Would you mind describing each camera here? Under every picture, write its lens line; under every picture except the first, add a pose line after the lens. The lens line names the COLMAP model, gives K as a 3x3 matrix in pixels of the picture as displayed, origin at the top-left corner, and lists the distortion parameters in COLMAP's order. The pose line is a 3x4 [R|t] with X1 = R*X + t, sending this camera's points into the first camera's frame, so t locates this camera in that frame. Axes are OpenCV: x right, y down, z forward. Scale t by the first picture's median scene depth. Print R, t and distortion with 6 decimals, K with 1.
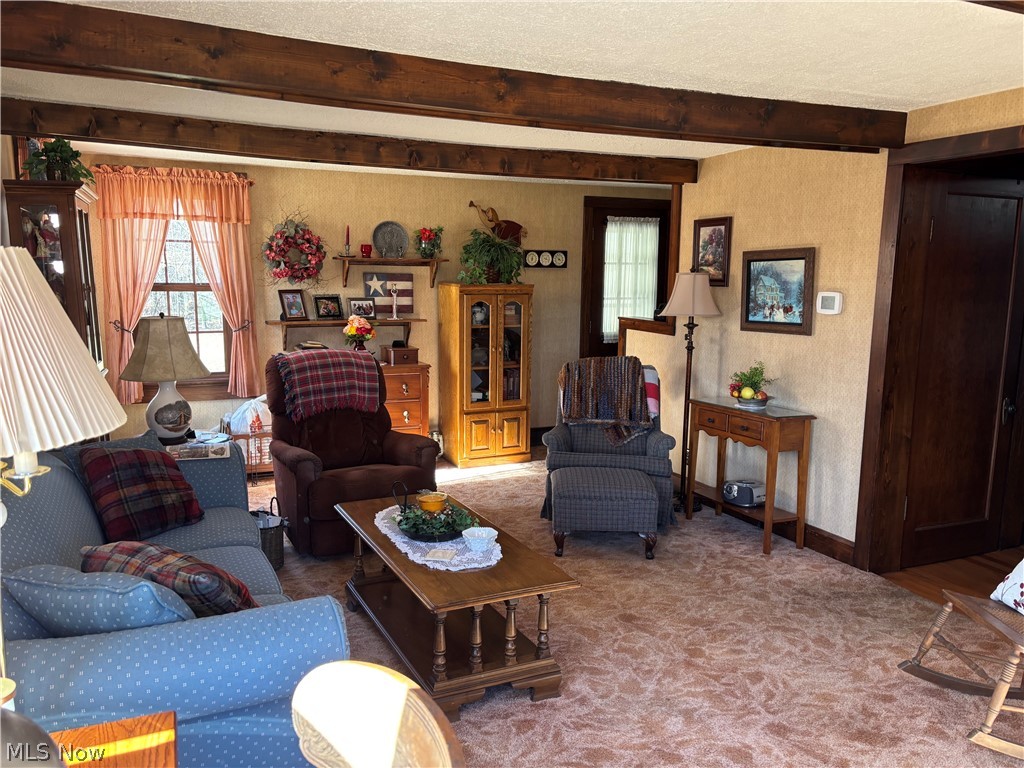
lens RADIAL K [[774.5, 0, 512.7], [0, 774.5, 387.0], [0, 0, 1]] dist [0.043126, -0.021858]
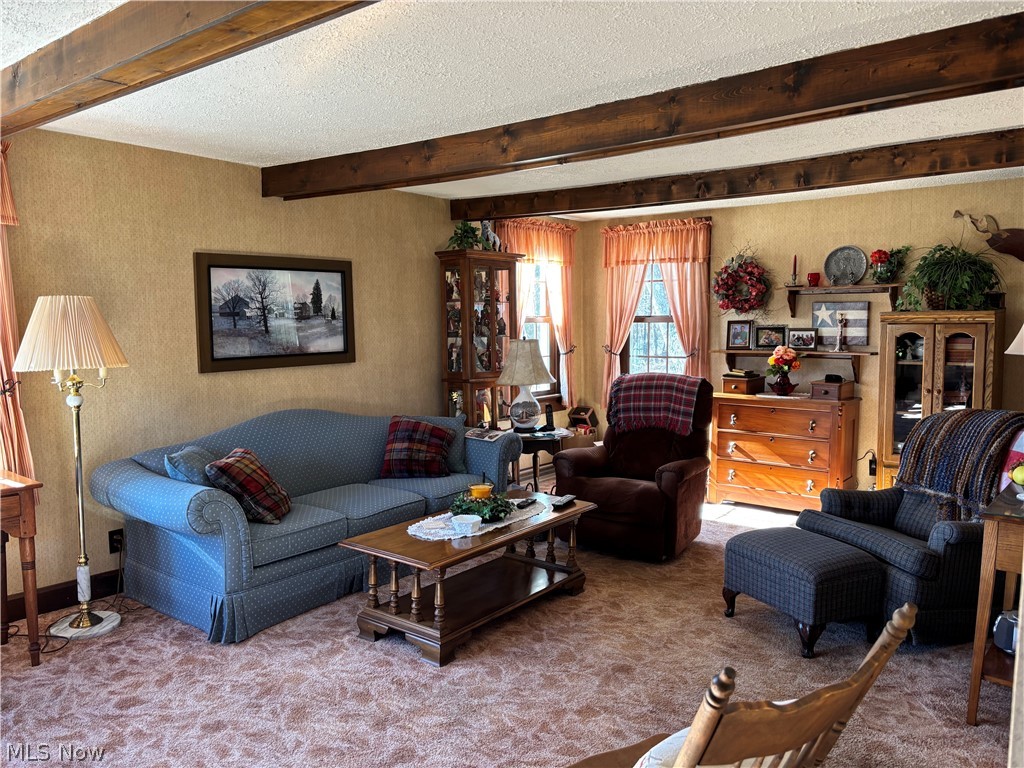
lens RADIAL K [[774.5, 0, 512.7], [0, 774.5, 384.8], [0, 0, 1]] dist [0.043126, -0.021858]
pose [[0.456861, 0.069958, -0.886783, 0.589873], [-0.115238, 0.993157, 0.018980, -0.026387], [0.882042, 0.093519, 0.461796, 0.286367]]
